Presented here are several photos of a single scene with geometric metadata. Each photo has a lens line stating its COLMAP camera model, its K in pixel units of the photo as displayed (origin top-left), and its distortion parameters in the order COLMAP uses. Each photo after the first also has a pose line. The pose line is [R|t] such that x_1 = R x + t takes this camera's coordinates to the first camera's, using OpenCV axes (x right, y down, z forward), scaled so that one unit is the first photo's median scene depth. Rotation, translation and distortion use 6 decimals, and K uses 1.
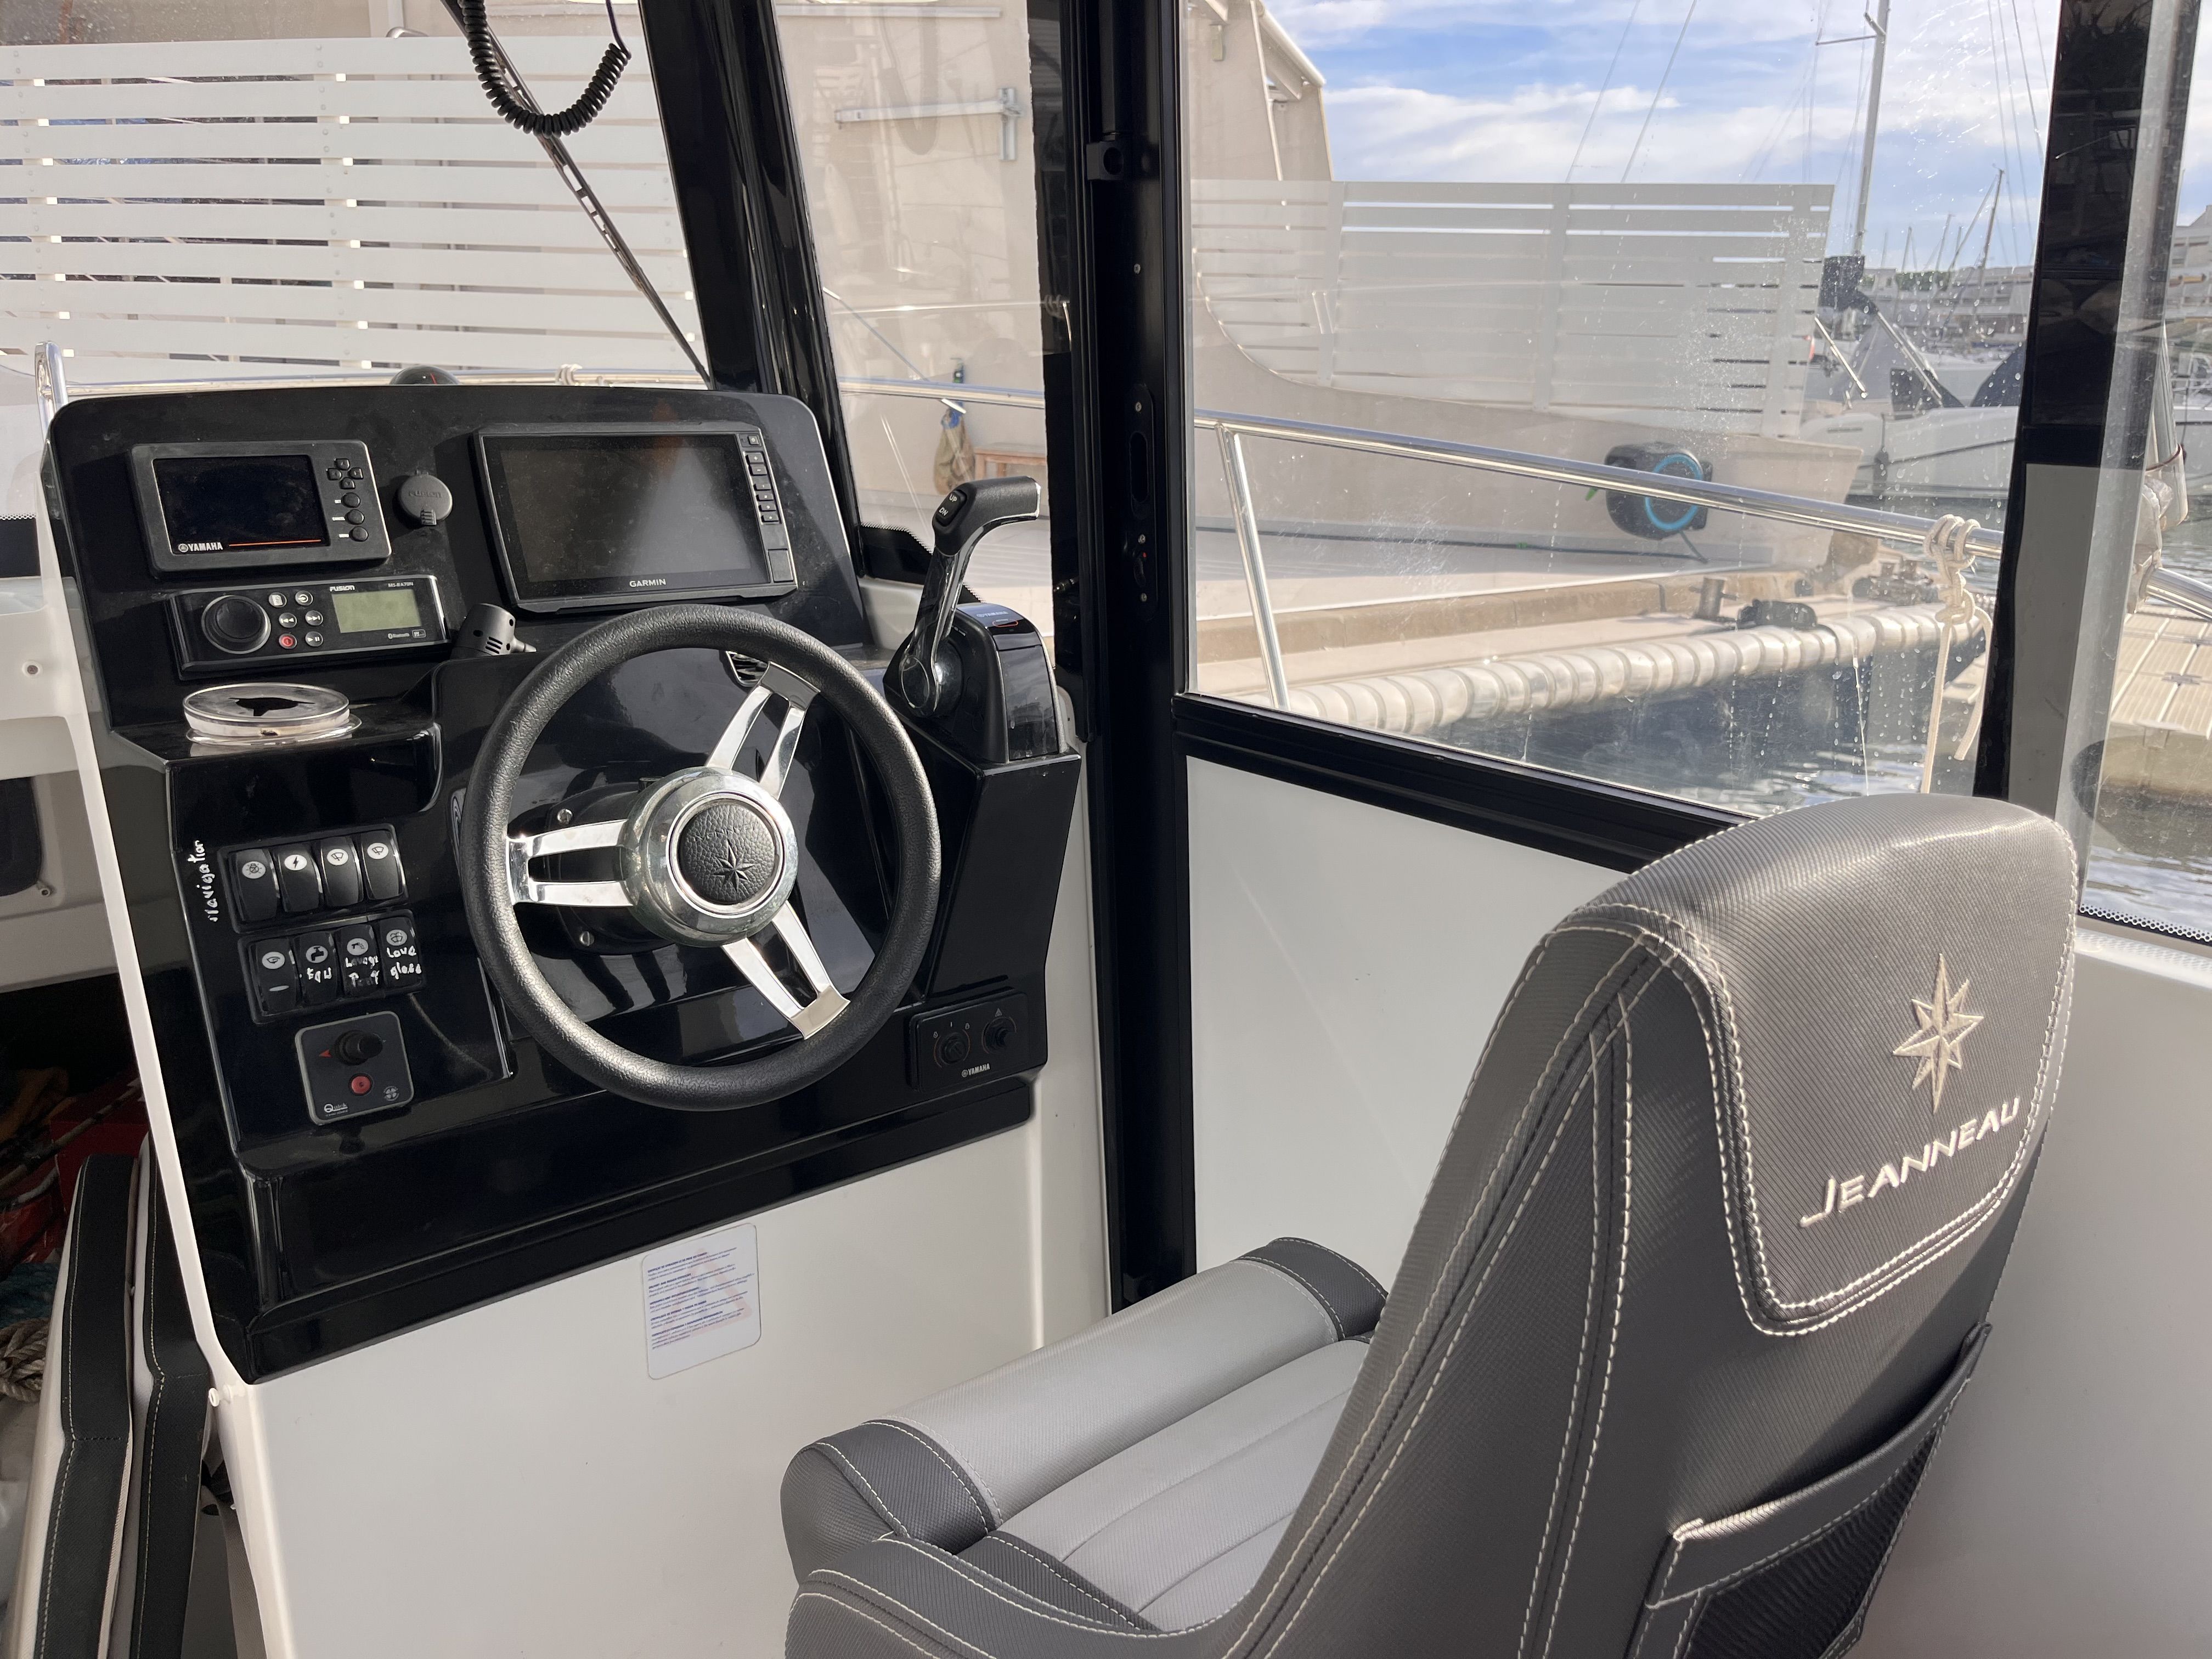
lens RADIAL K [[1678.3, 0, 1097.6], [0, 1678.3, 779.4], [0, 0, 1]] dist [0.038262, -0.000660]
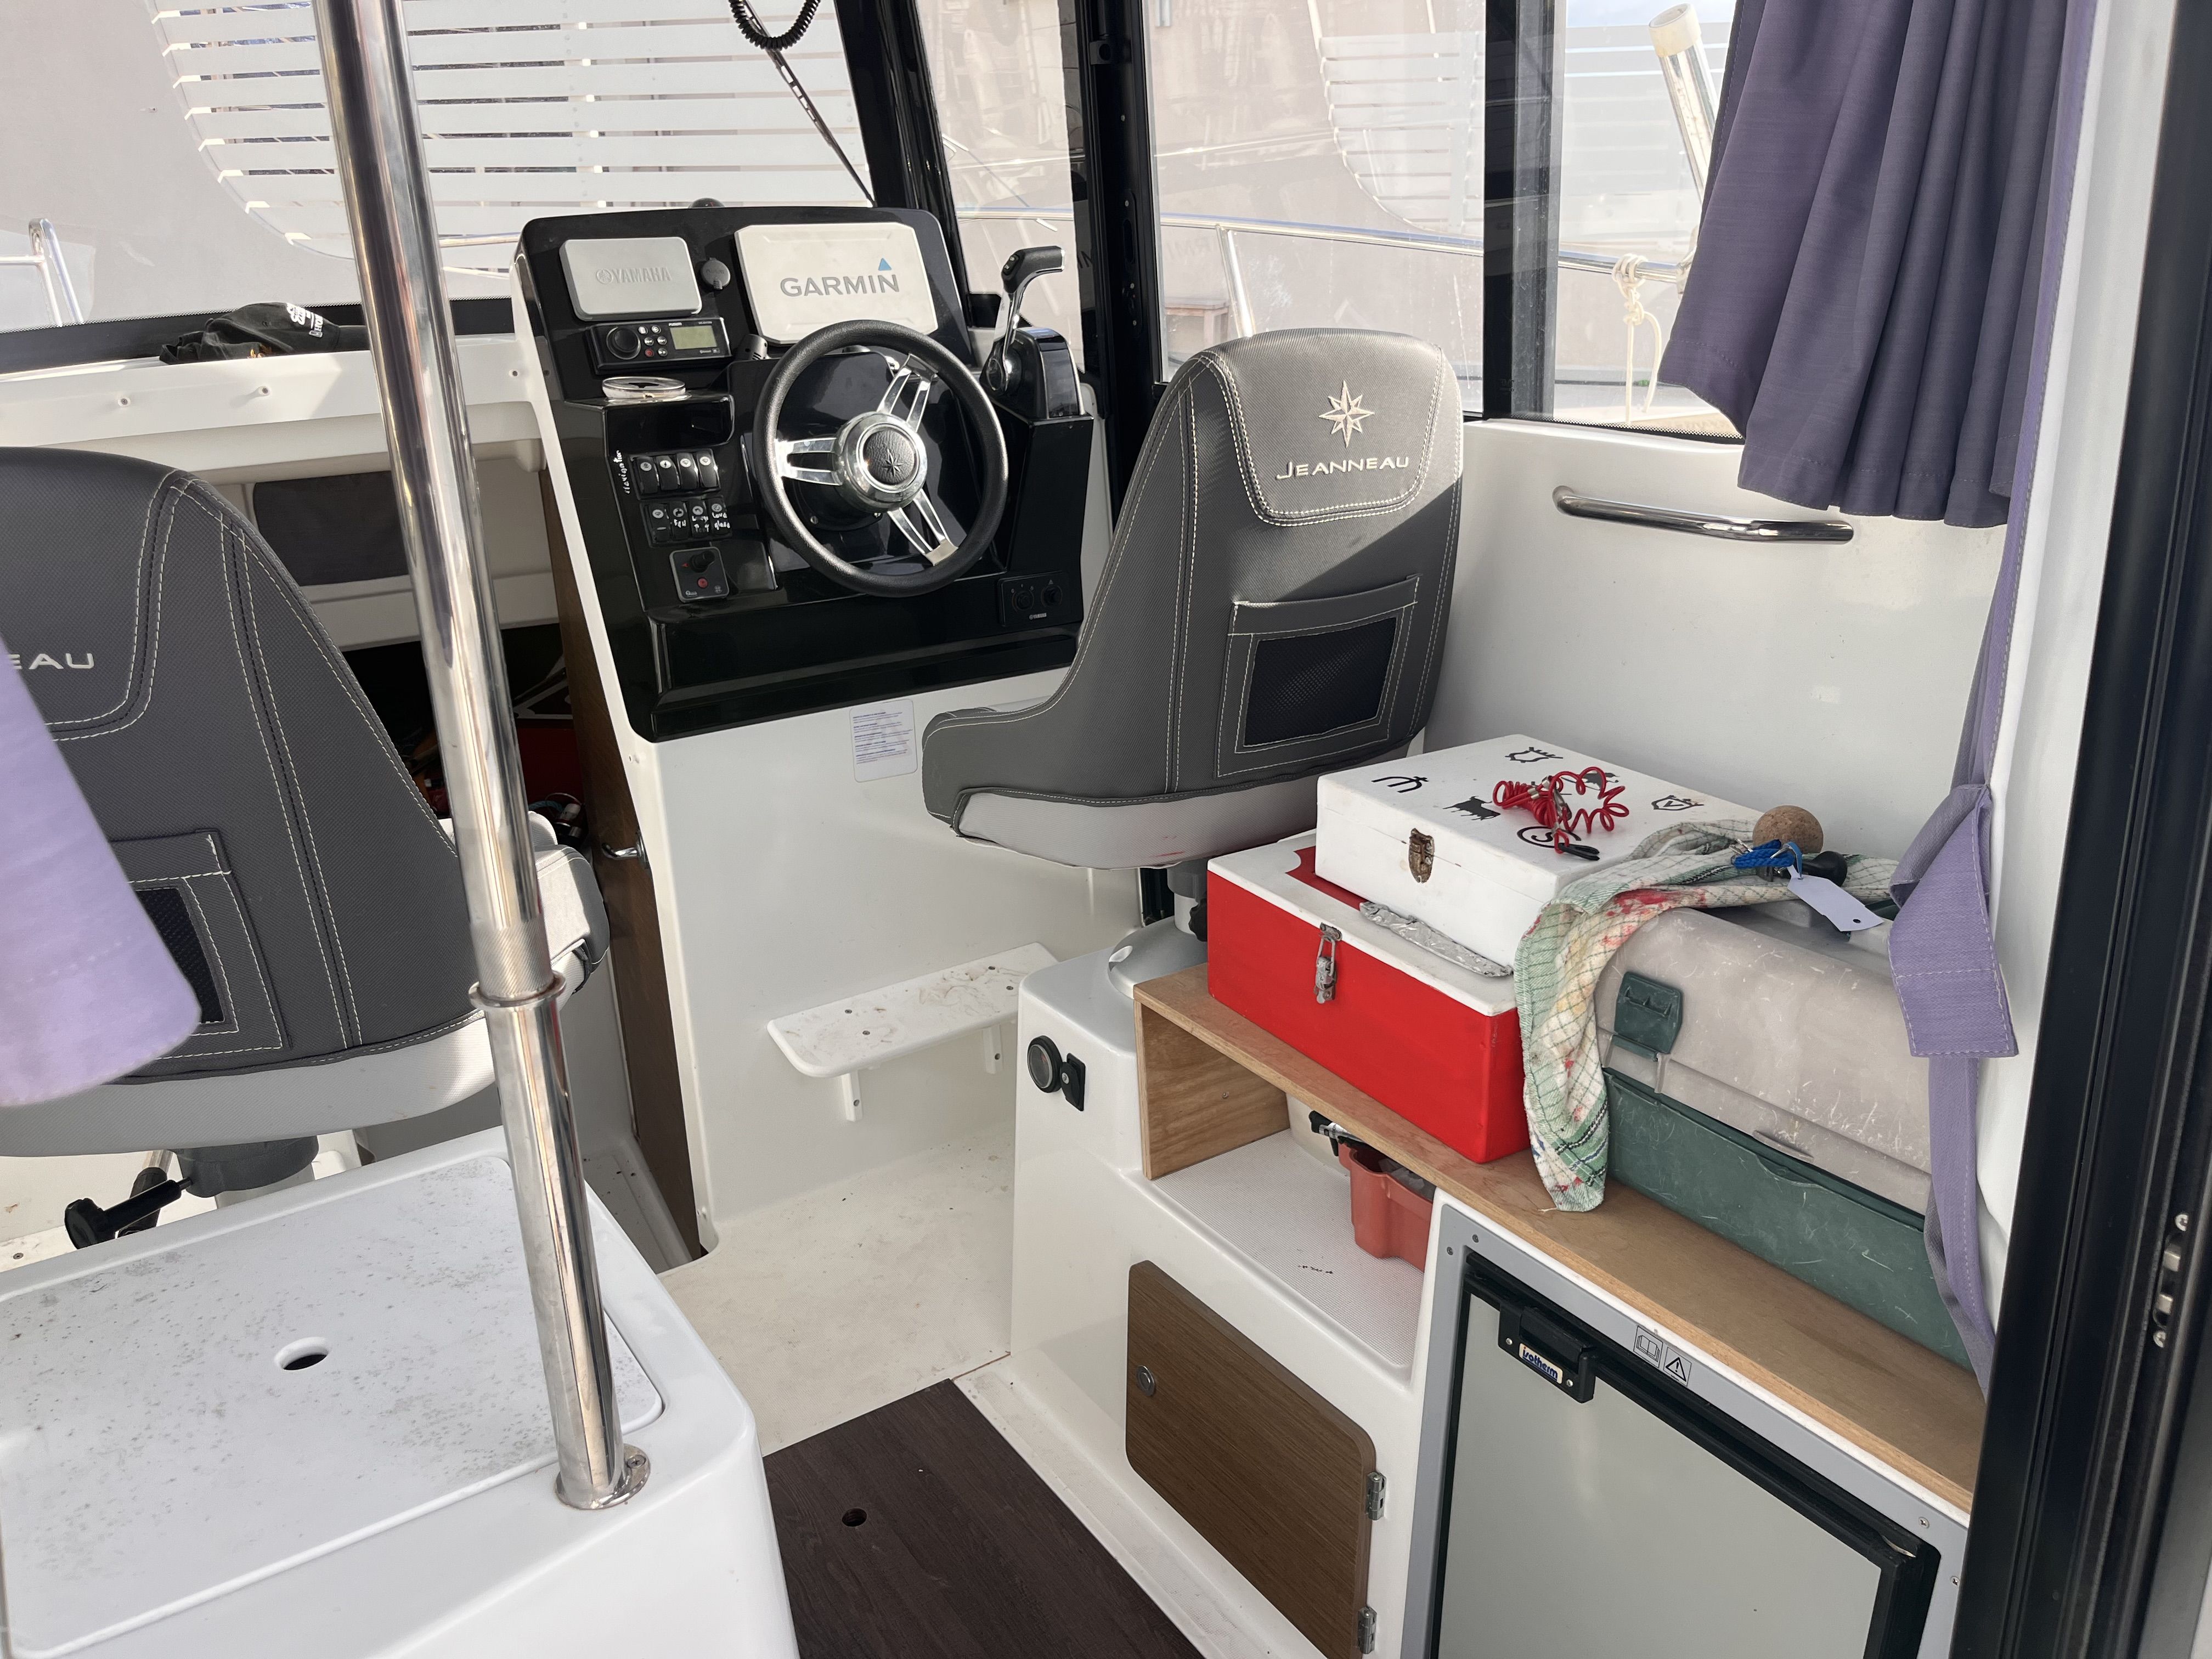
lens RADIAL K [[1604.1, 0, 1106.0], [0, 1604.1, 829.5], [0, 0, 1]] dist [-0.002856, -0.002575]
pose [[0.995302, 0.002076, -0.096795, 0.168860], [0.009220, 0.993194, 0.116106, 0.222319], [0.096377, -0.116453, 0.988509, -0.683451]]
